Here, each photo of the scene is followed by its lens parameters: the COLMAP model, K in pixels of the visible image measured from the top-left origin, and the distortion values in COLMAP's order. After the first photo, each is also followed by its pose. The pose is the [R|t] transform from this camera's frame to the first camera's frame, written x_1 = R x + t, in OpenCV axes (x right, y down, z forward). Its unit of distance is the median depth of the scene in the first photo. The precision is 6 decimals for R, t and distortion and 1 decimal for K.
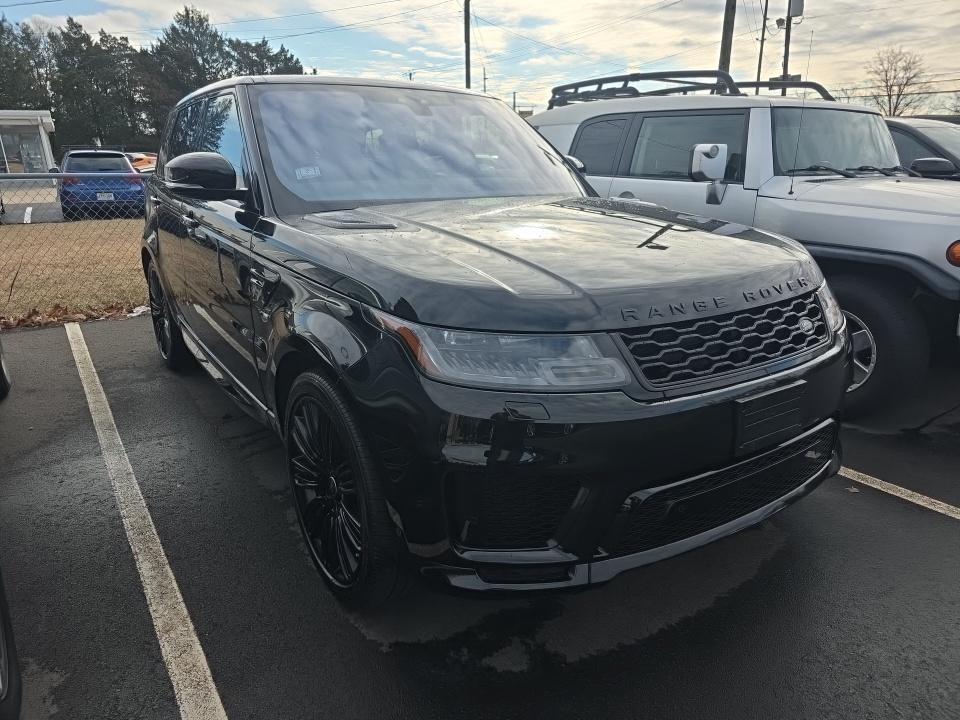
lens RADIAL K [[647.6, 0, 480.0], [0, 647.6, 360.0], [0, 0, 1]] dist [0.088115, -0.076205]
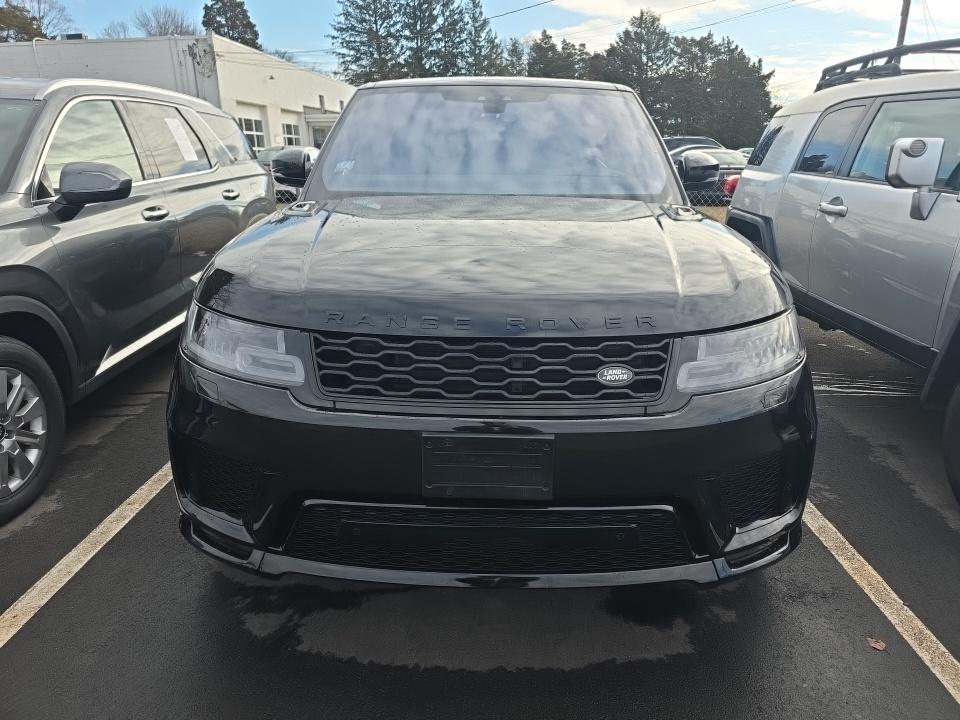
lens RADIAL K [[661.2, 0, 483.3], [0, 661.2, 348.4], [0, 0, 1]] dist [0.004380, 0.000453]
pose [[0.813548, 0.172820, -0.555224, 0.310439], [-0.176692, 0.983138, 0.047113, -0.035631], [0.554004, 0.059775, 0.830366, 0.100683]]
